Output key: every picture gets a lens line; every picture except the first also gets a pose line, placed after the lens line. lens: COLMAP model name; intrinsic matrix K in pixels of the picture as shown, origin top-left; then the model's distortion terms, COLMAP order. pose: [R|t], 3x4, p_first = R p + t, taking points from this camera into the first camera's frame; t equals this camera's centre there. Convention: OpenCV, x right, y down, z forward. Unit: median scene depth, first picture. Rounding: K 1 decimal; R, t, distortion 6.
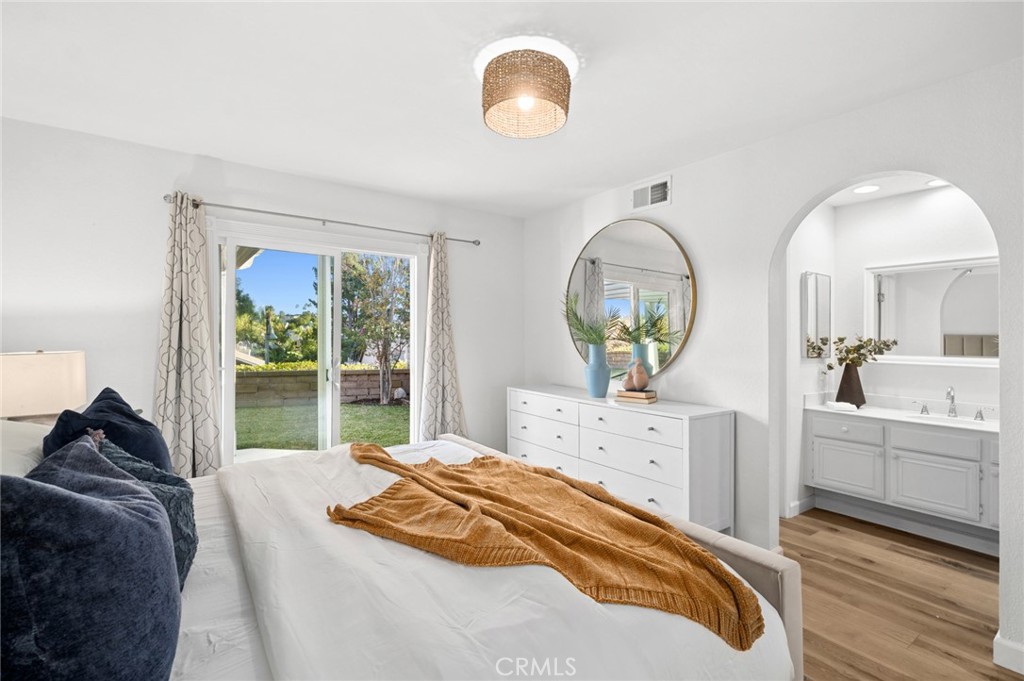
lens RADIAL K [[470.9, 0, 516.2], [0, 470.9, 341.7], [0, 0, 1]] dist [-0.000852, 0.001071]
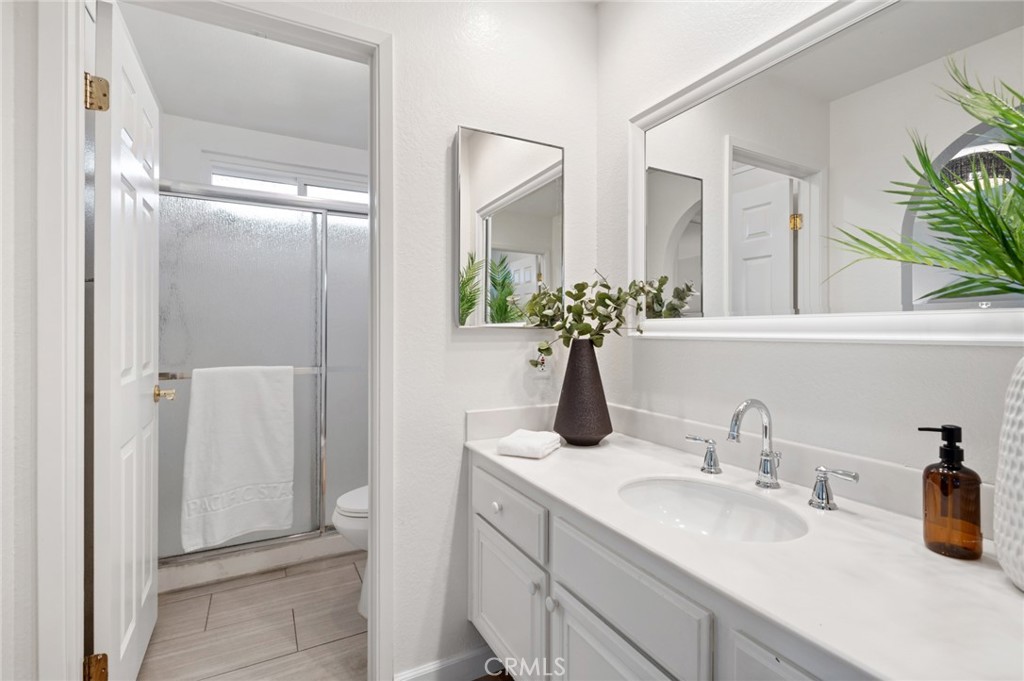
lens RADIAL K [[470.9, 0, 507.0], [0, 470.9, 336.8], [0, 0, 1]] dist [-0.000852, 0.001071]
pose [[0.988935, -0.021906, -0.146723, 0.700738], [0.022255, 0.999752, 0.000733, 0.041228], [0.146671, -0.003990, 0.989177, 0.558388]]
